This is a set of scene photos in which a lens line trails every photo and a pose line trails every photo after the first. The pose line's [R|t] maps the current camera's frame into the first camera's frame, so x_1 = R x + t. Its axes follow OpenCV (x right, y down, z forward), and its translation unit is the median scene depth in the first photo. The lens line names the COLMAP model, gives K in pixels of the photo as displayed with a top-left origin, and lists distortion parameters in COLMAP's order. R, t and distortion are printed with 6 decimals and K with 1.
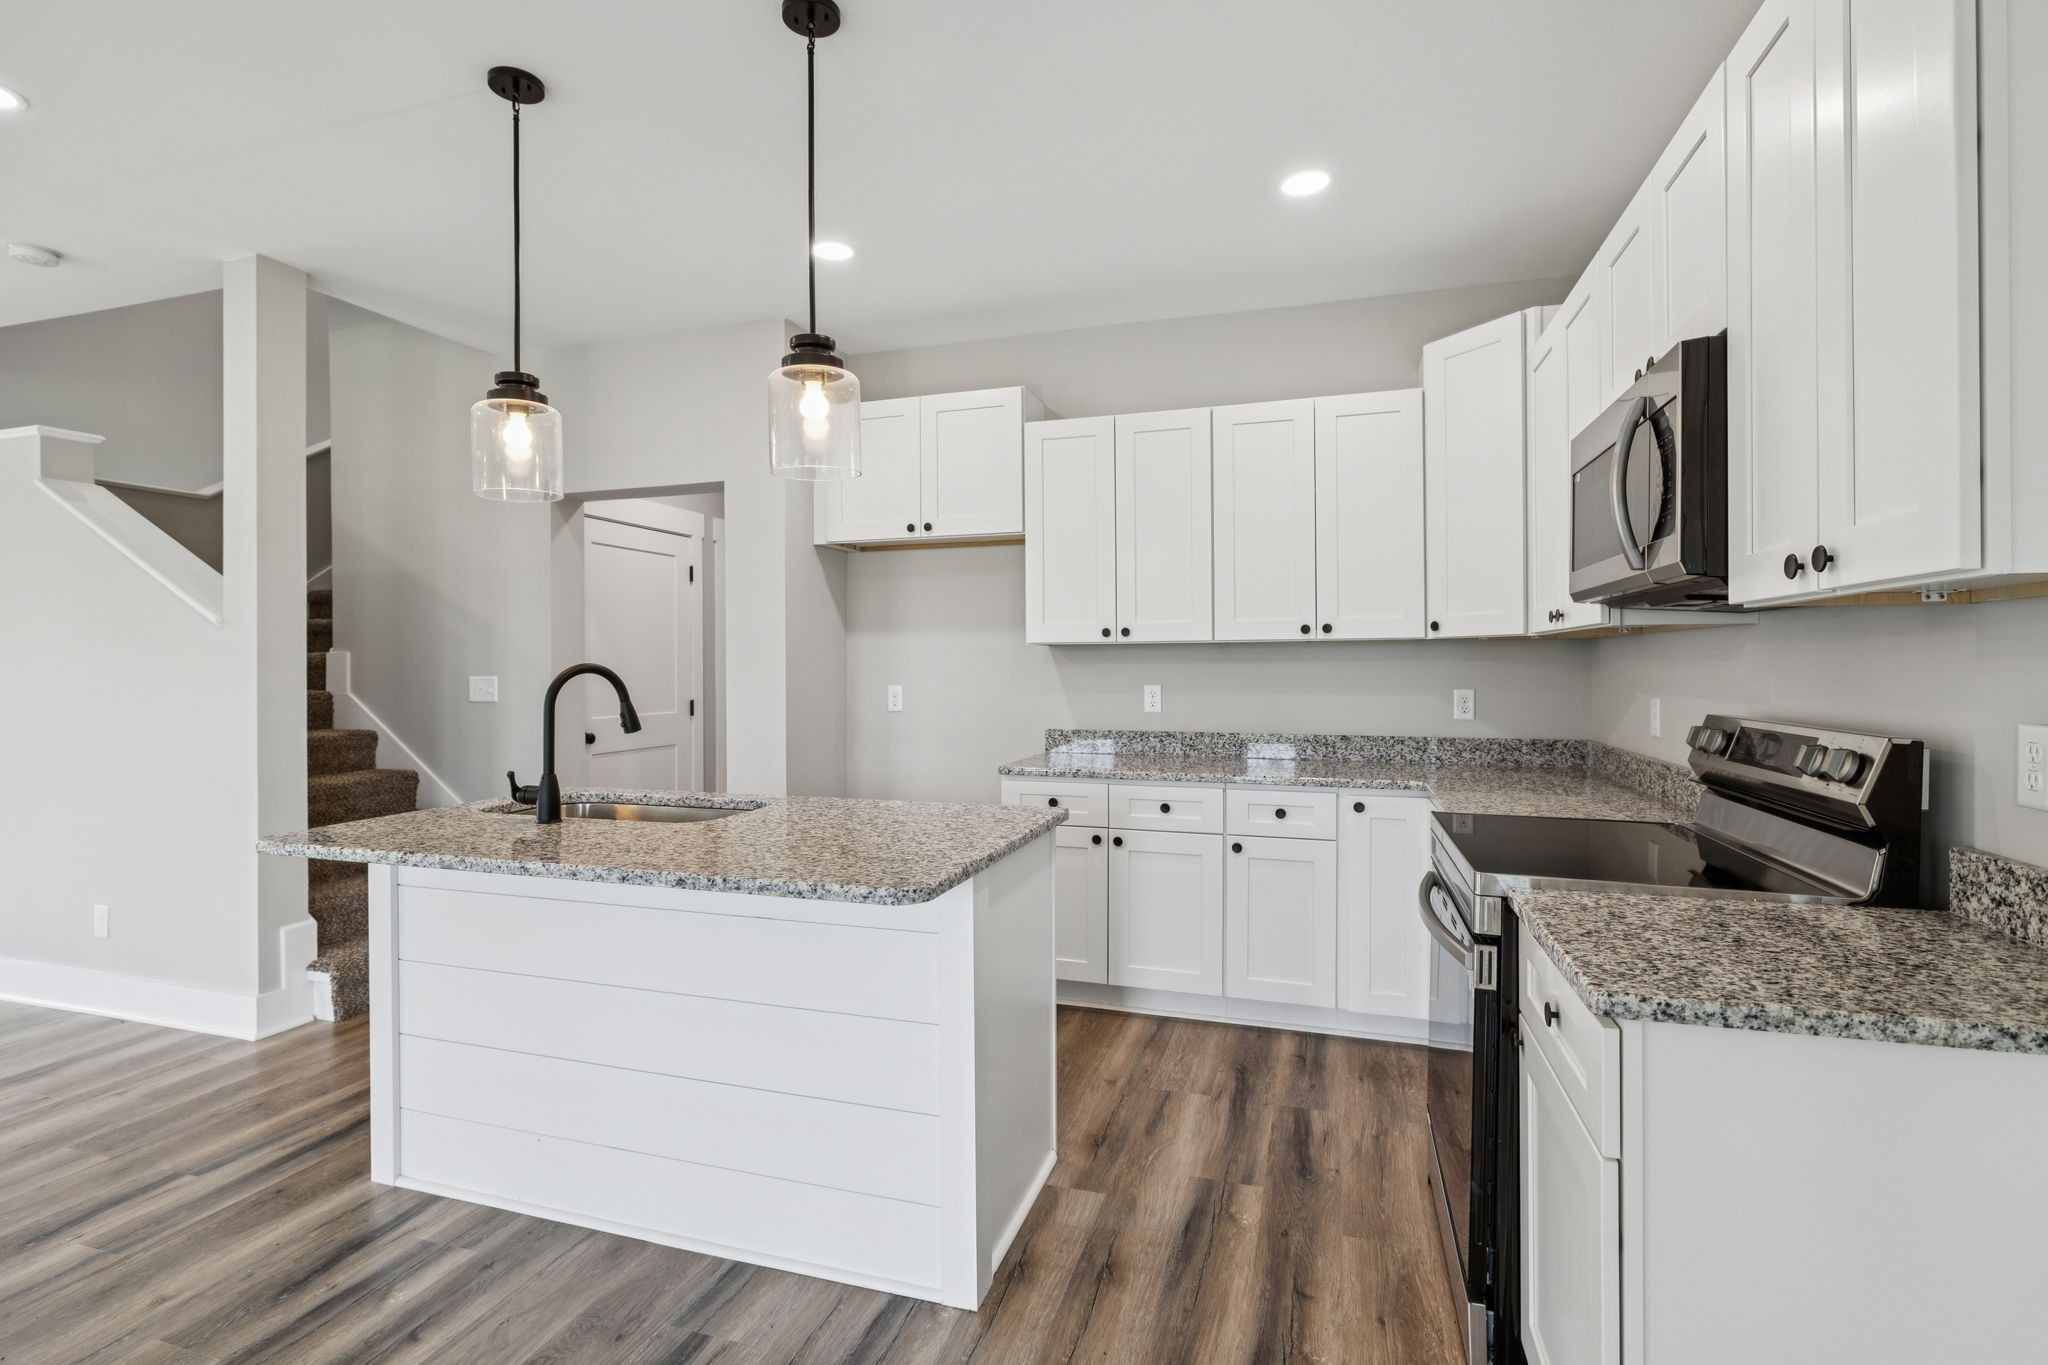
lens RADIAL K [[958.7, 0, 1022.6], [0, 958.7, 668.7], [0, 0, 1]] dist [-0.000487, 0.000266]
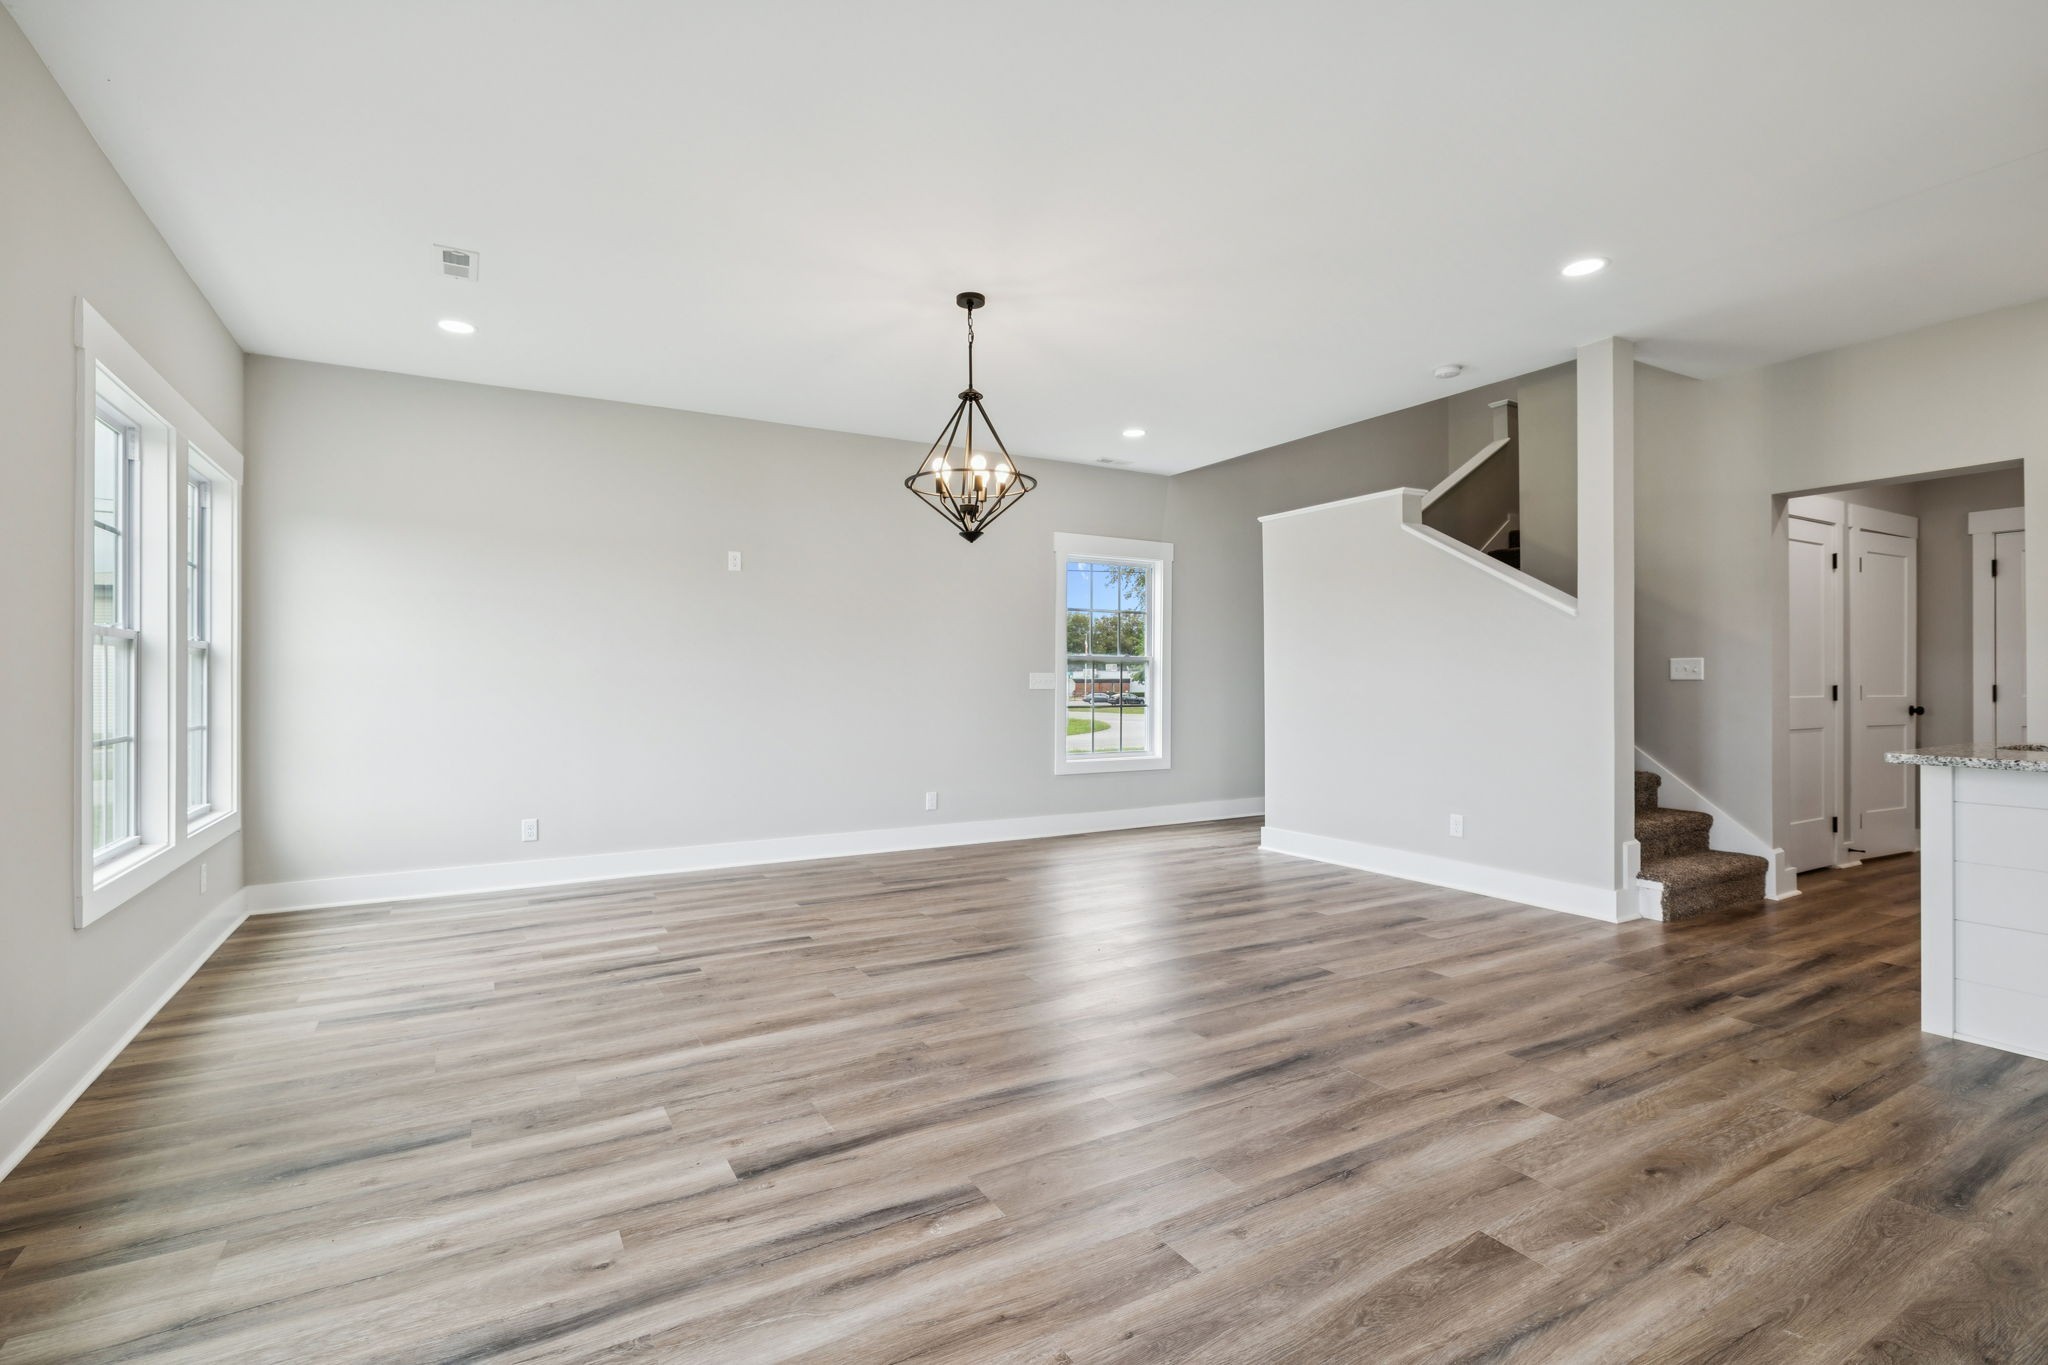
lens RADIAL K [[955.1, 0, 1024.0], [0, 955.1, 682.5], [0, 0, 1]] dist [-0.008562, 0.000595]
pose [[0.746185, 0.002443, -0.665734, -0.531273], [-0.002953, 0.999996, 0.000360, 0.053416], [0.665732, 0.001697, 0.746189, -0.536380]]
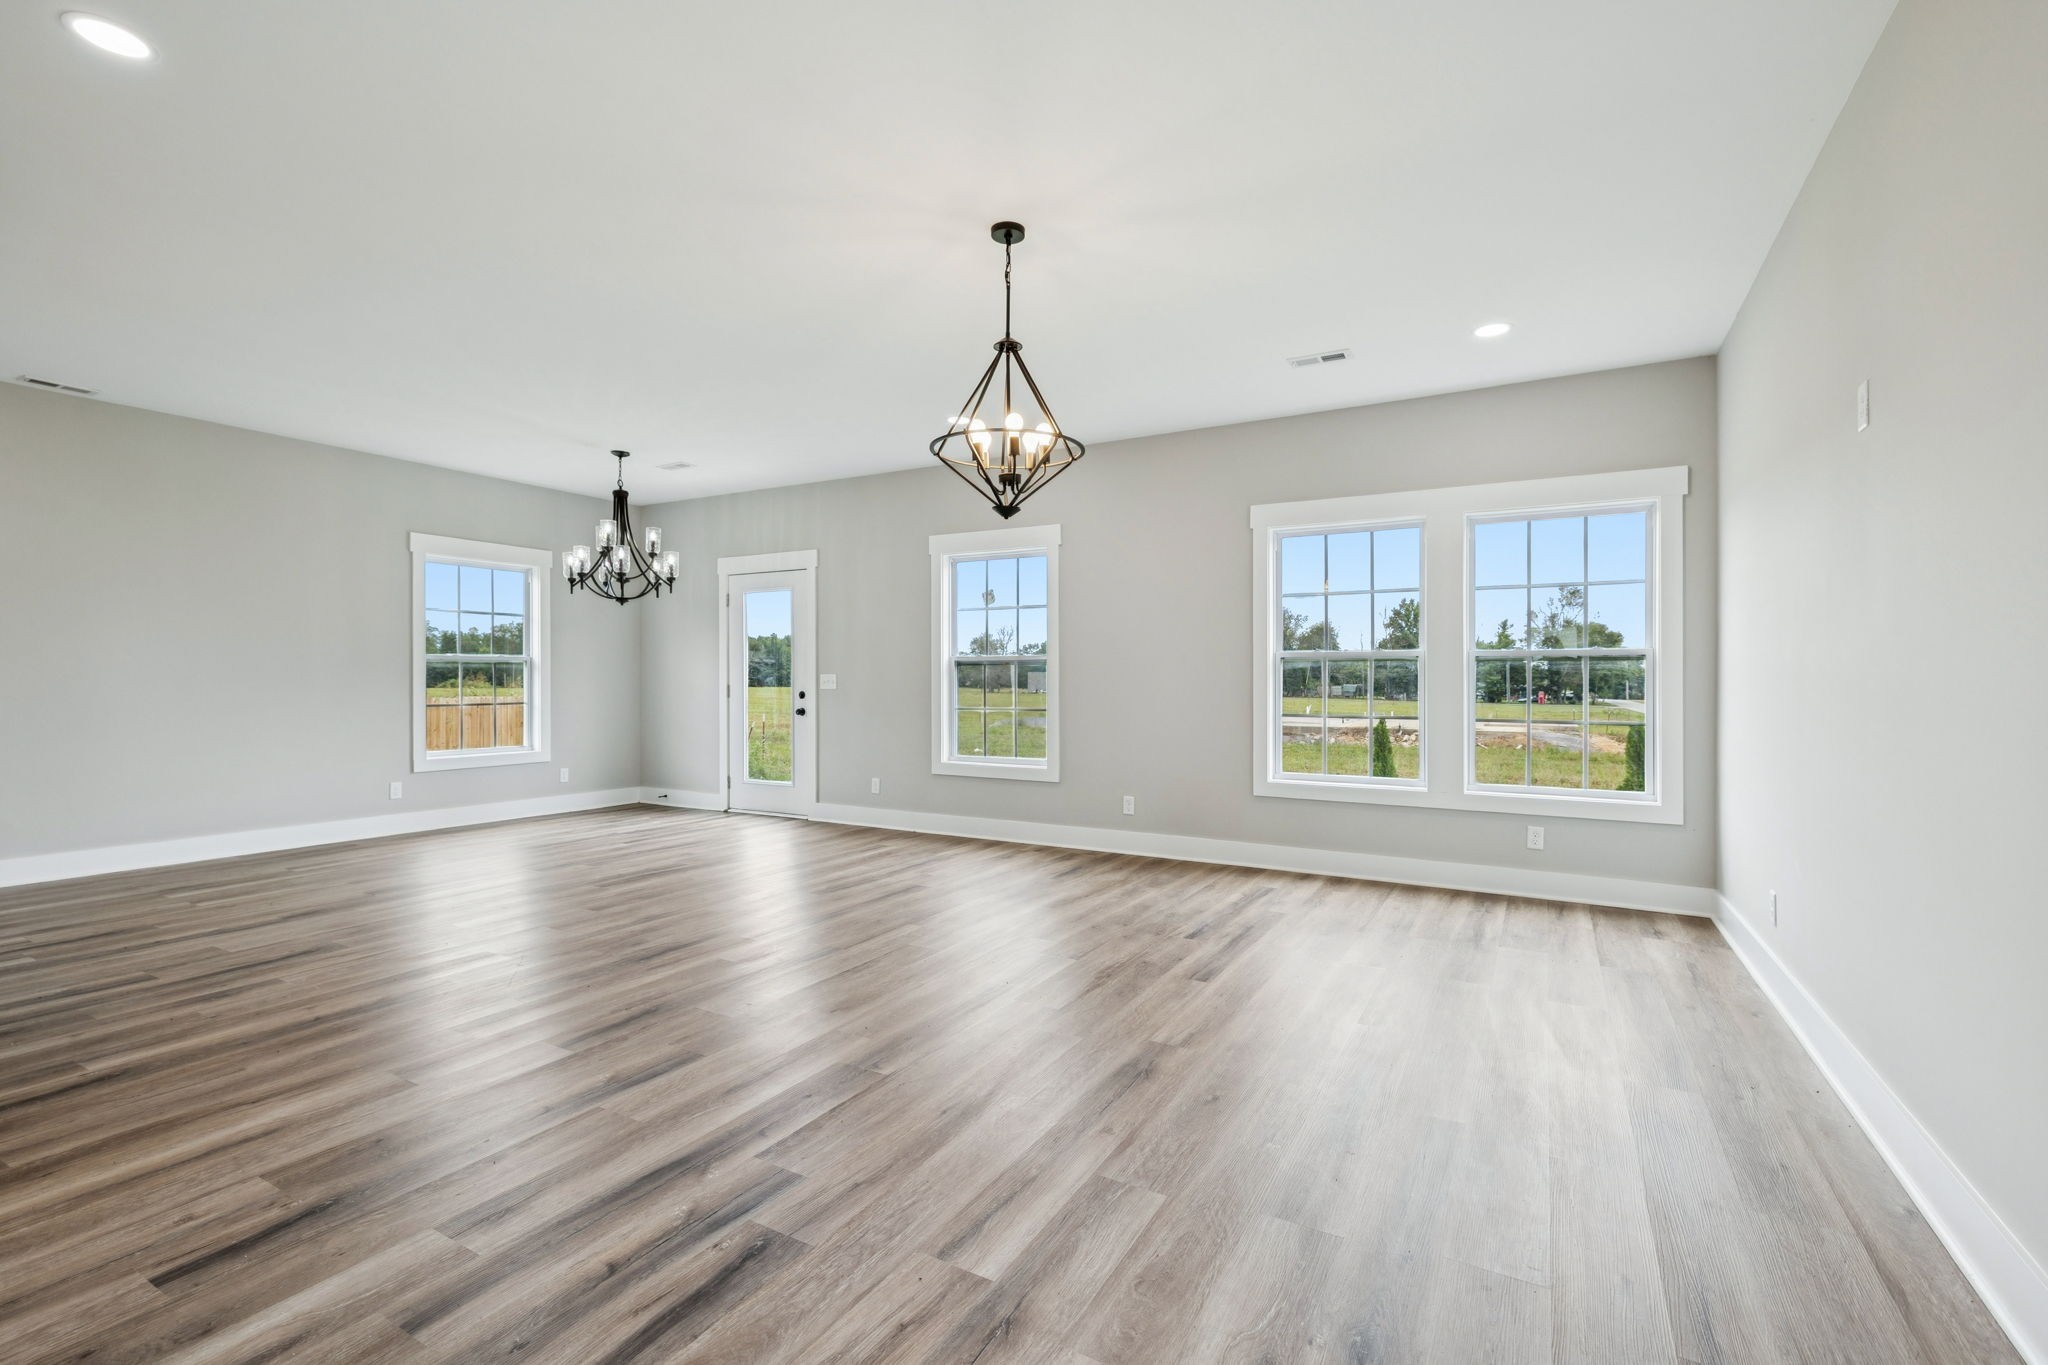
lens RADIAL K [[893.3, 0, 1016.6], [0, 893.3, 682.8], [0, 0, 1]] dist [0.002767, 0.000776]
pose [[-0.977109, -0.002325, 0.212728, -1.582598], [-0.001213, 0.999985, 0.005360, 0.049517], [-0.212737, 0.004979, -0.977097, 1.231497]]
